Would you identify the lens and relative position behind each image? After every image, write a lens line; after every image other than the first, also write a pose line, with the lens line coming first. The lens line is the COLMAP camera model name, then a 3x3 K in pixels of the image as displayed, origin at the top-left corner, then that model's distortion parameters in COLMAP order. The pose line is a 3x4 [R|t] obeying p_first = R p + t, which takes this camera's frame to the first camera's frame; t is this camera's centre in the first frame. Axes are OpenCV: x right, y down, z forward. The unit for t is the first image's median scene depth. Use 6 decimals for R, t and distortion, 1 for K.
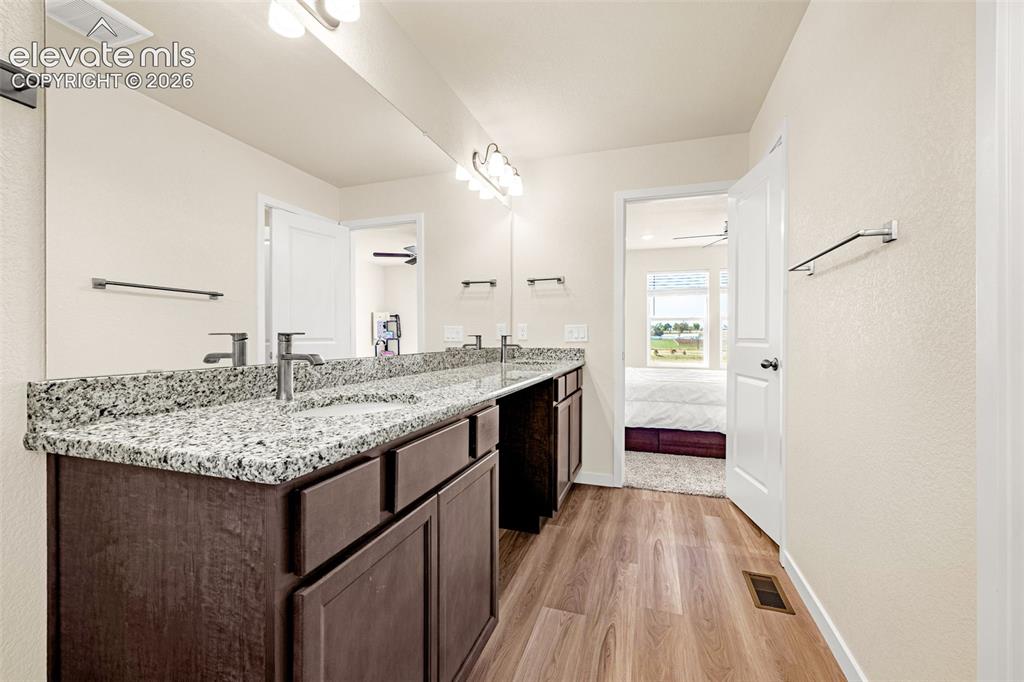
lens RADIAL K [[417.5, 0, 507.4], [0, 417.5, 339.6], [0, 0, 1]] dist [-0.003054, -0.000179]
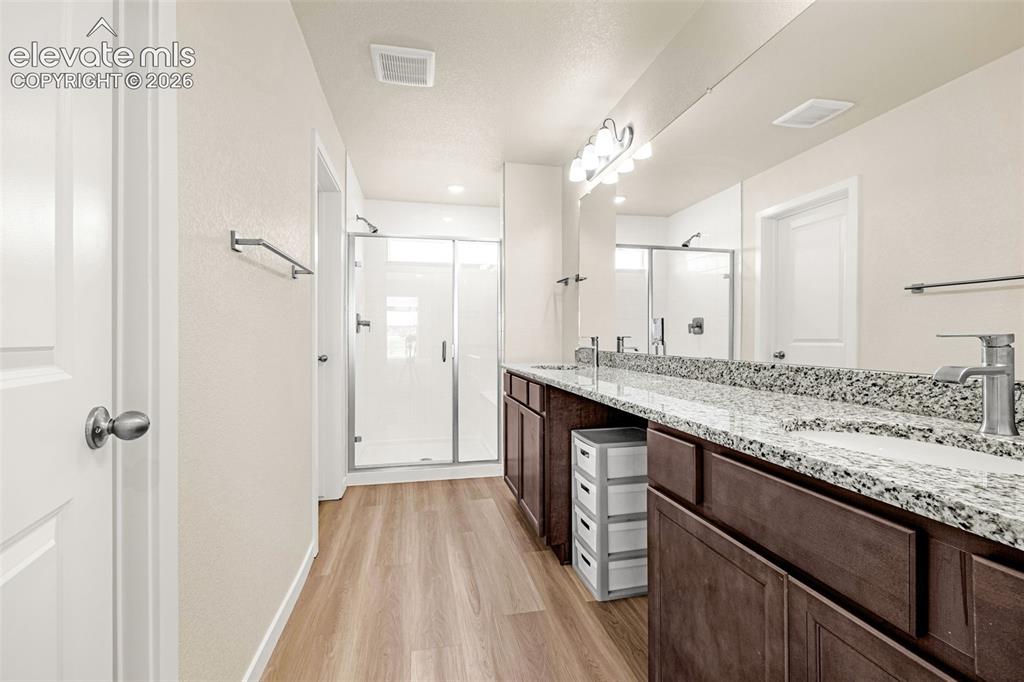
lens RADIAL K [[450.0, 0, 509.8], [0, 450.0, 337.7], [0, 0, 1]] dist [0.000552, 0.000013]
pose [[-0.857816, 0.003178, -0.513946, 0.678749], [0.001313, 0.999991, 0.003993, -0.013974], [0.513955, 0.002750, -0.857813, 1.790066]]
